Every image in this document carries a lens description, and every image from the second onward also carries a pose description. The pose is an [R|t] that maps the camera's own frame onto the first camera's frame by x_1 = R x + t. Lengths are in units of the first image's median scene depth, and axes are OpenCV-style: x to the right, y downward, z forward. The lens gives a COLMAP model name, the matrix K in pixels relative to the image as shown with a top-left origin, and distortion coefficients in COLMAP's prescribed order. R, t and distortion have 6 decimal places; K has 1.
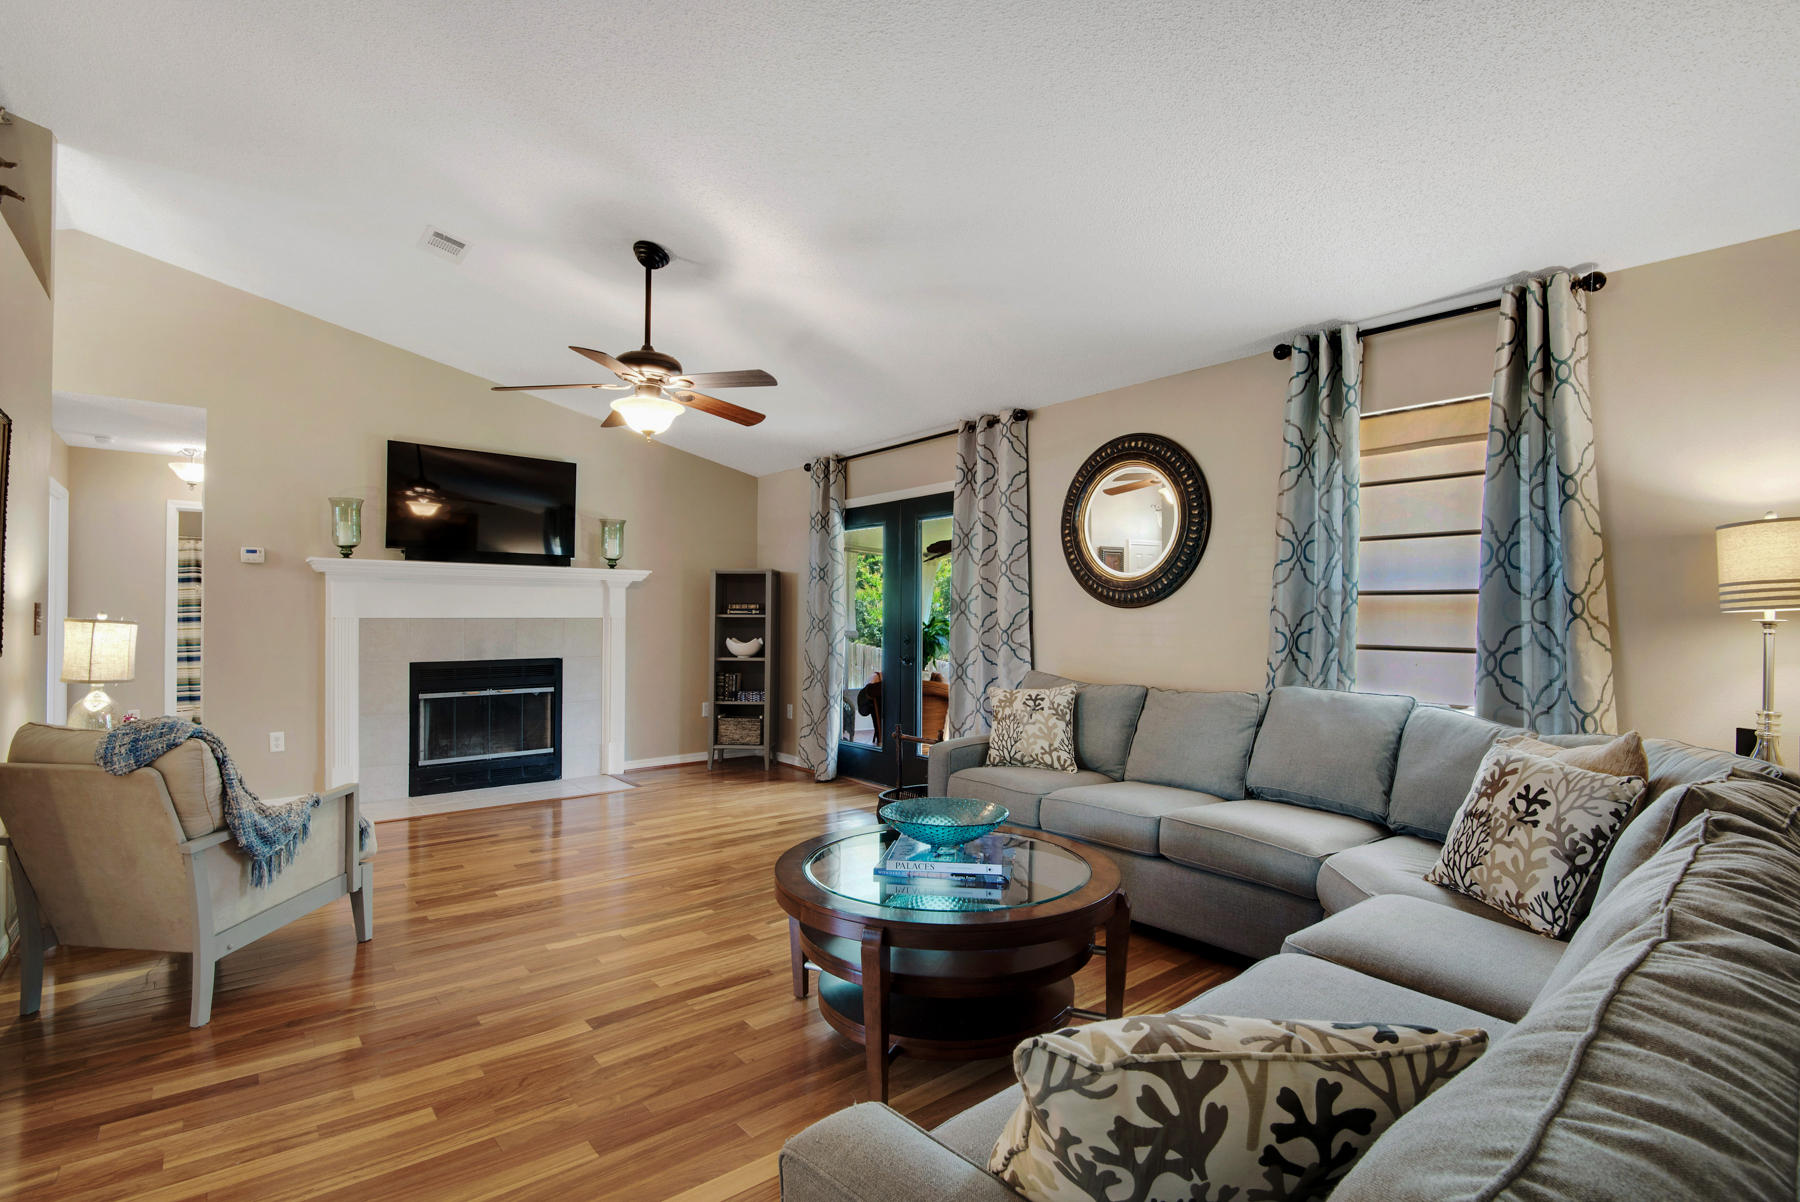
lens RADIAL K [[842.7, 0, 912.3], [0, 842.7, 617.7], [0, 0, 1]] dist [-0.022117, -0.010842]
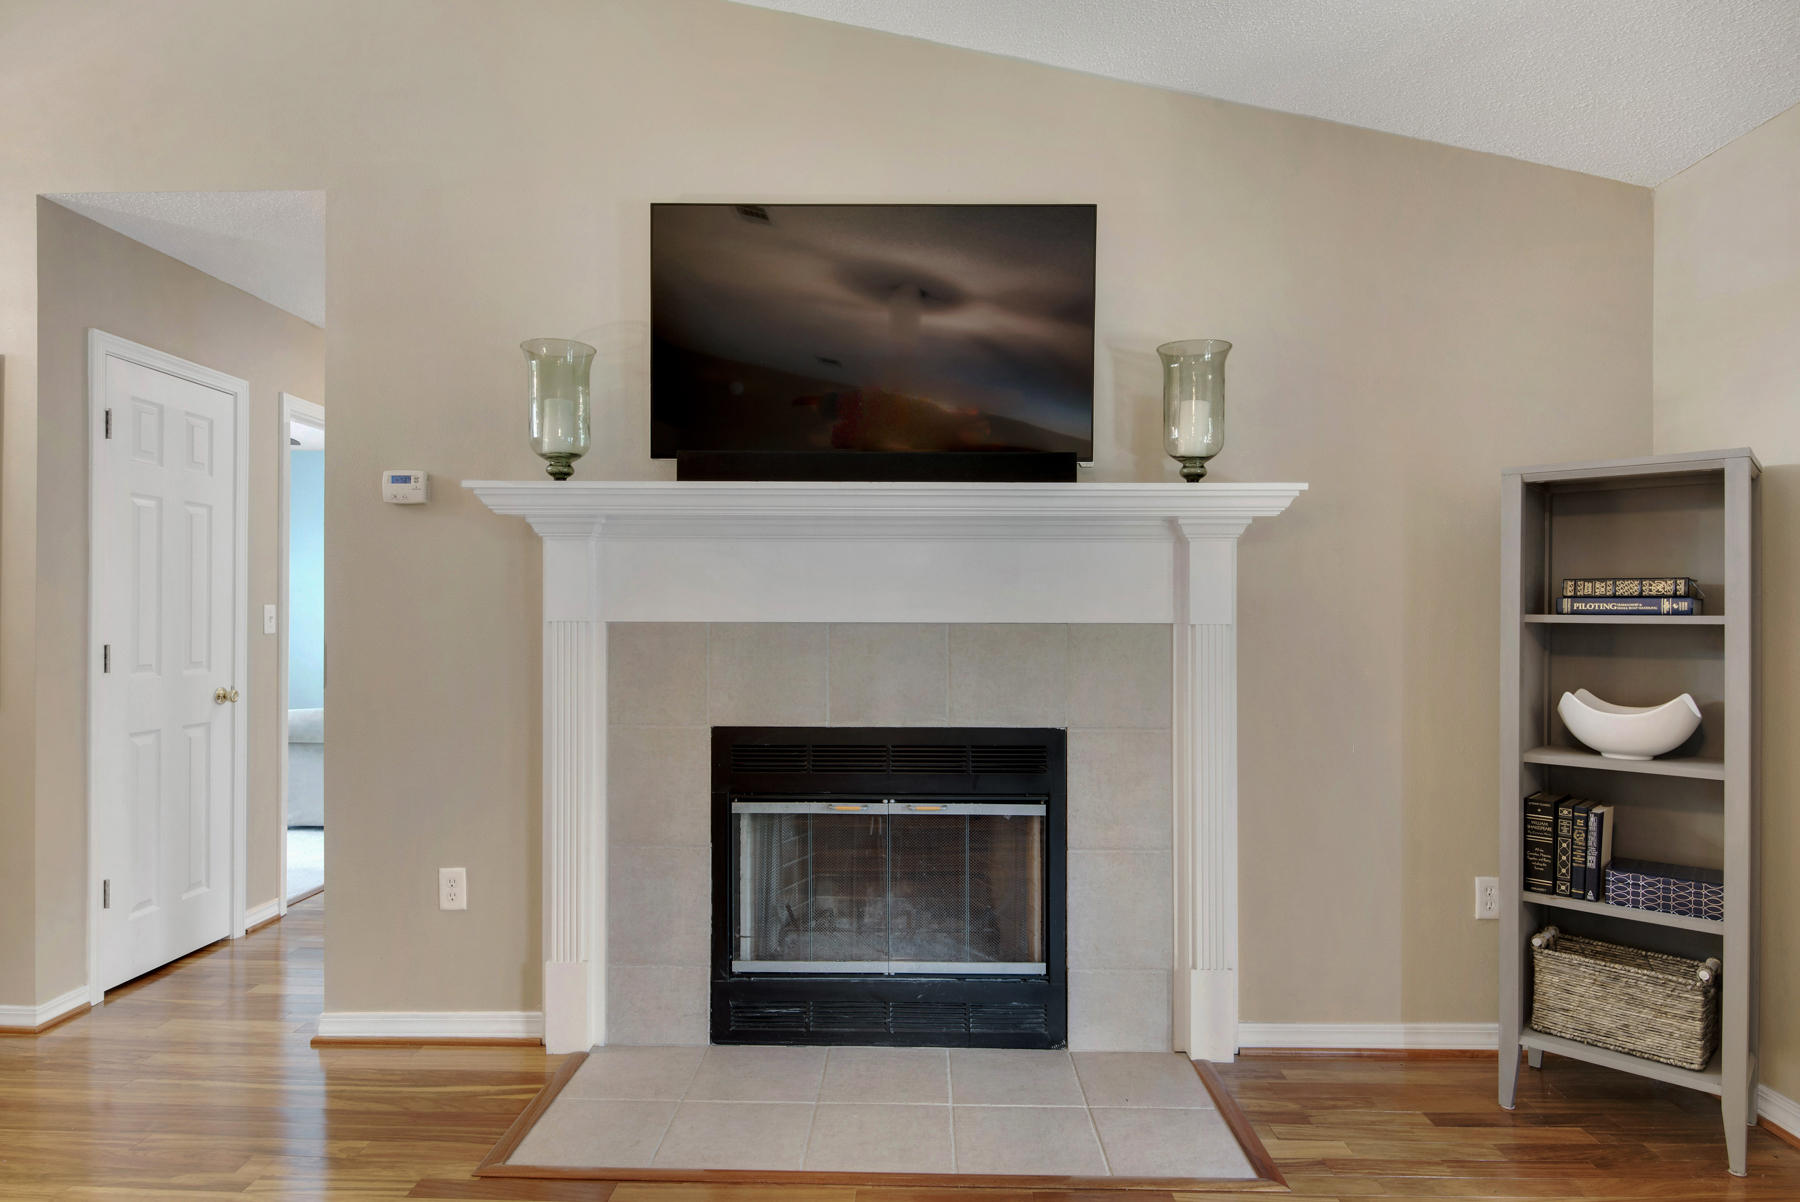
lens RADIAL K [[1042.9, 0, 884.6], [0, 1042.9, 592.6], [0, 0, 1]] dist [-0.012809, -0.001980]
pose [[0.739383, -0.017309, -0.673063, -0.194265], [-0.004583, 0.999517, -0.030738, 0.001431], [0.673270, 0.025811, 0.738946, 0.722005]]
